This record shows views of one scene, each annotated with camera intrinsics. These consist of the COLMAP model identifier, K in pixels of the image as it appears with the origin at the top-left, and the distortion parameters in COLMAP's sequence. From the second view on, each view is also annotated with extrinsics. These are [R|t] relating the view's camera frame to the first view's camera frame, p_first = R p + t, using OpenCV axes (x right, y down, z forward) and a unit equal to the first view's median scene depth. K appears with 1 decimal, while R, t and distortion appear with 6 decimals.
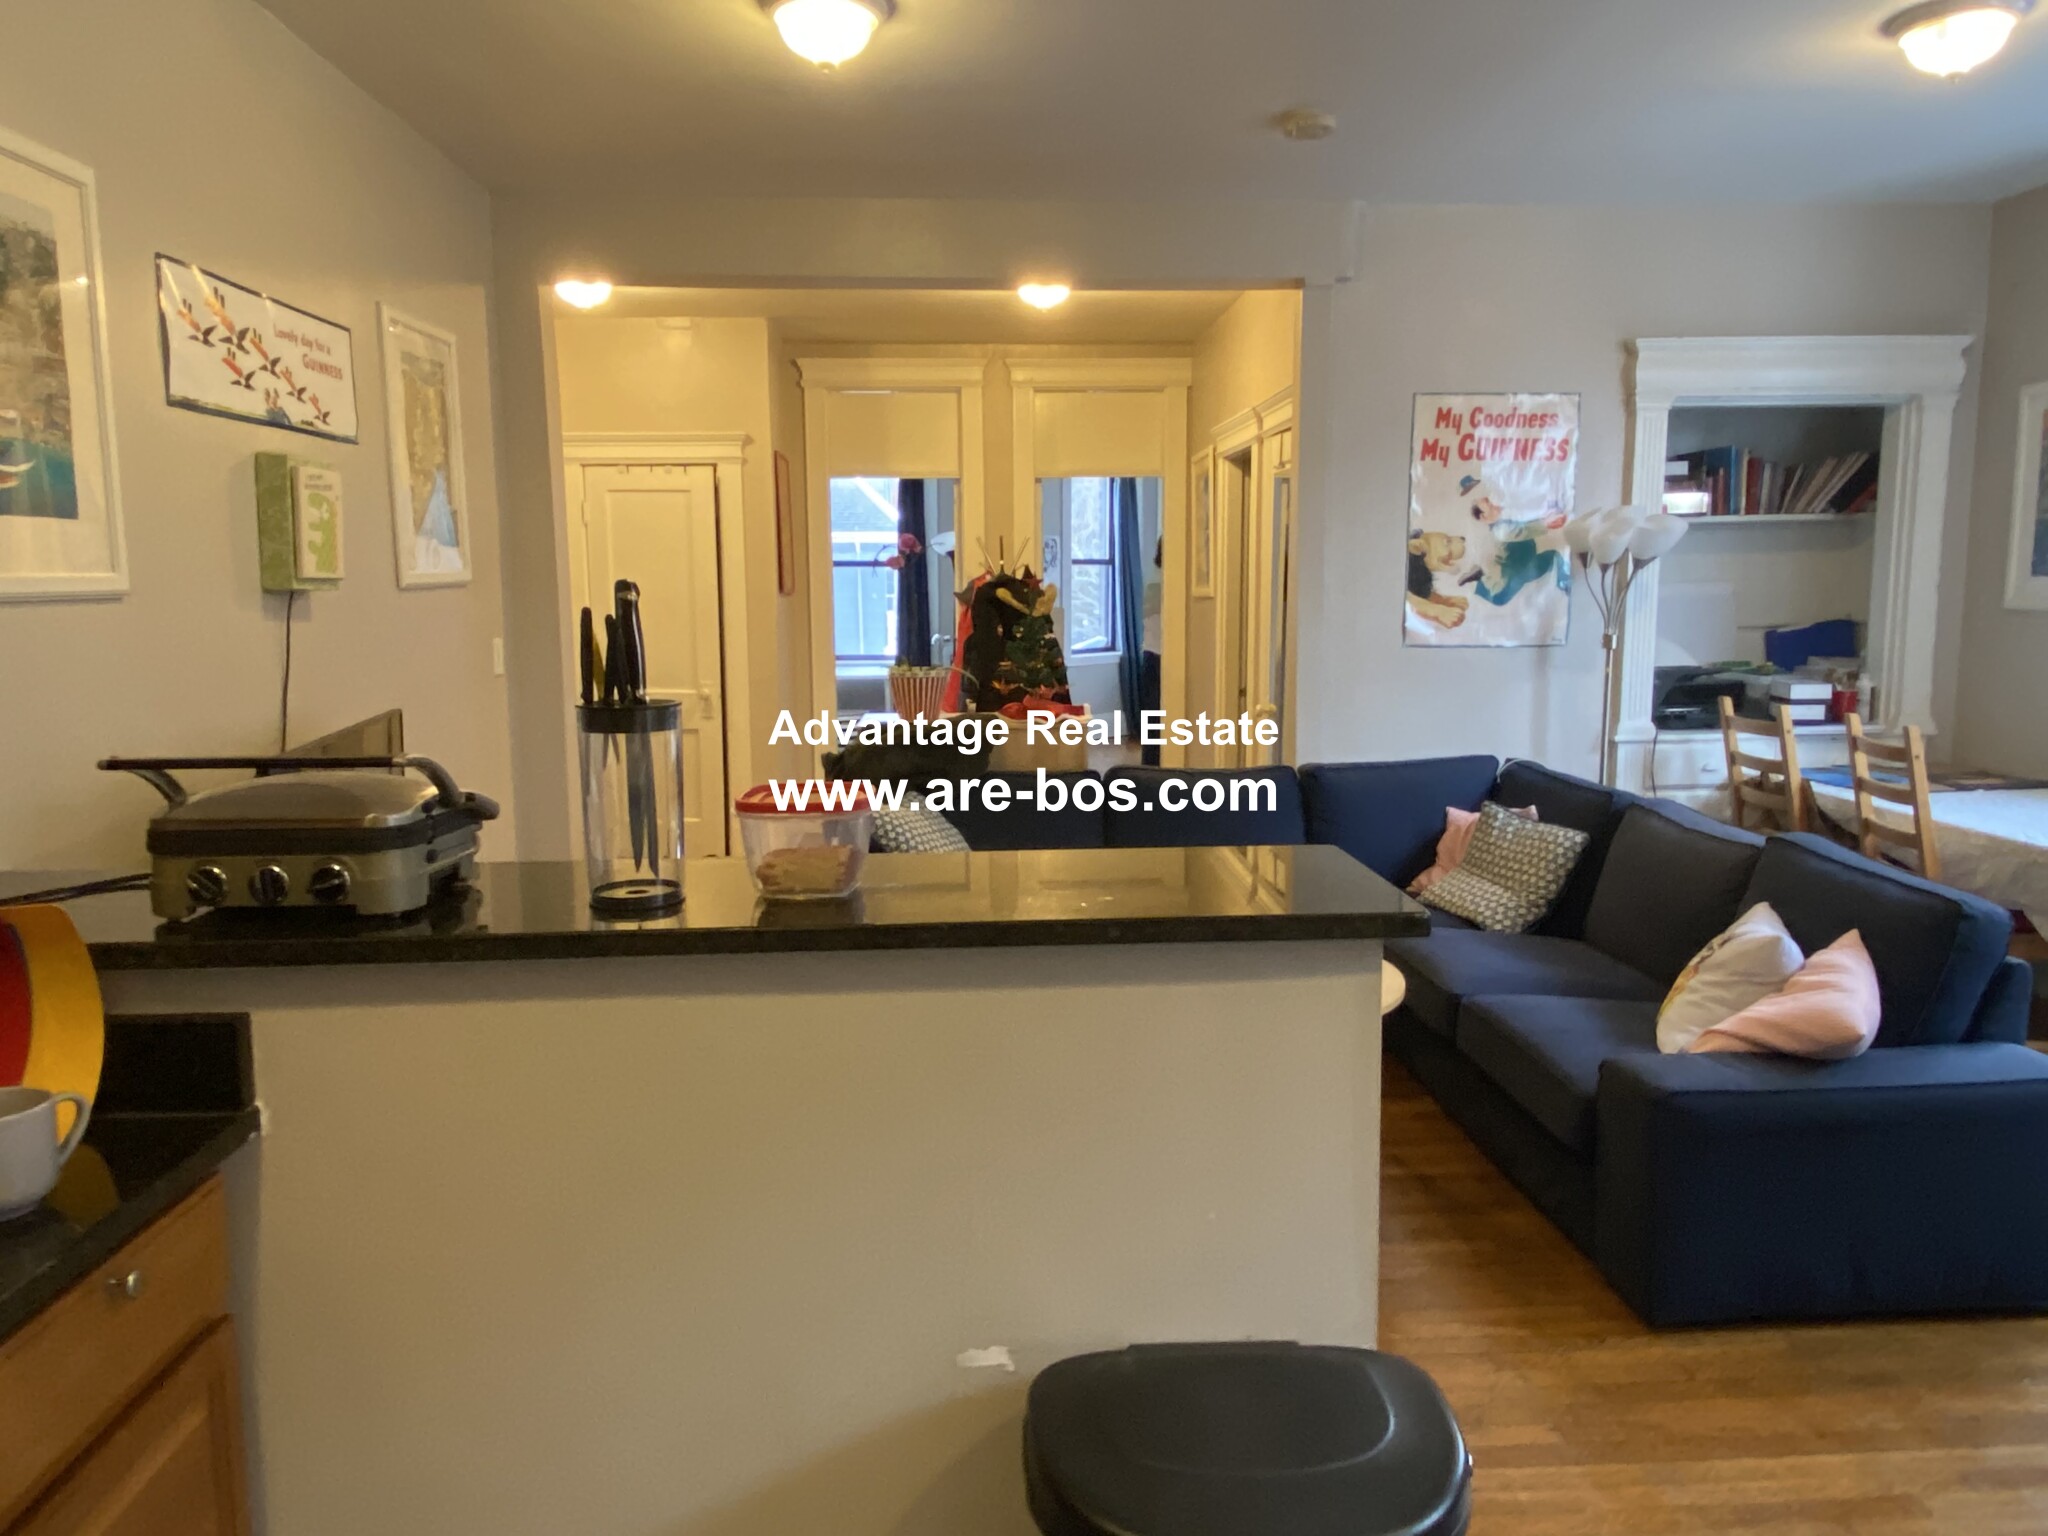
lens RADIAL K [[1417.2, 0, 1034.8], [0, 1417.2, 761.0], [0, 0, 1]] dist [0.102308, -0.136242]
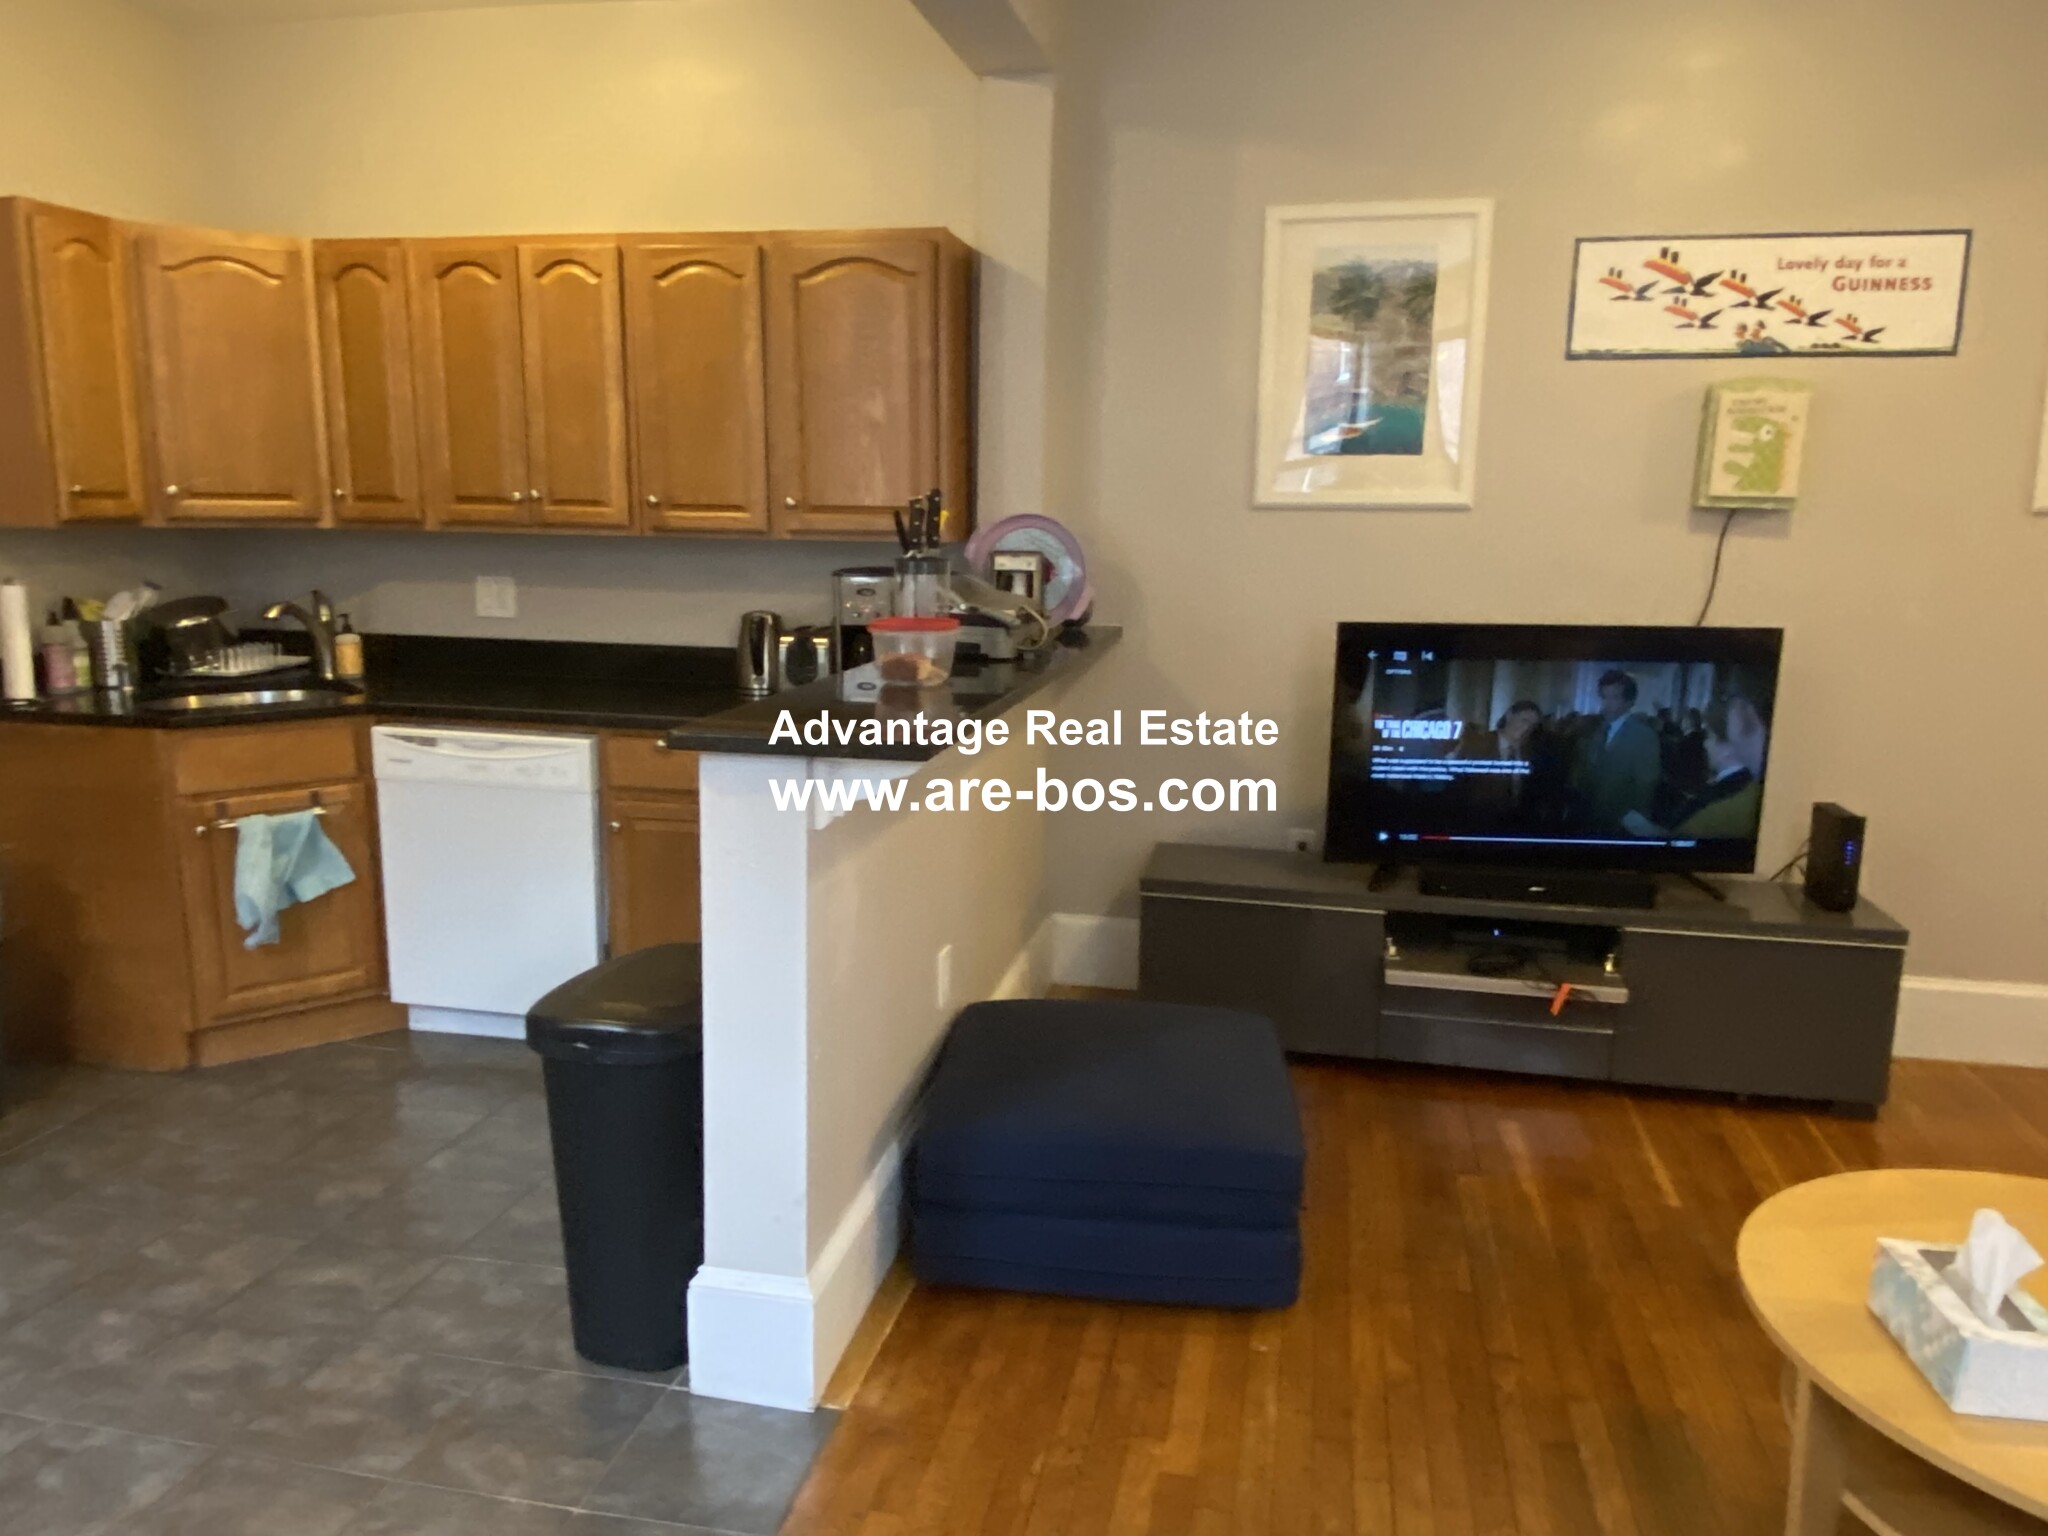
lens RADIAL K [[1417.2, 0, 1034.8], [0, 1417.2, 761.0], [0, 0, 1]] dist [0.102308, -0.136242]
pose [[-0.273186, 0.168721, -0.947049, 0.812958], [-0.138745, 0.967294, 0.212350, -0.106793], [0.951903, 0.189410, -0.240842, 0.926529]]
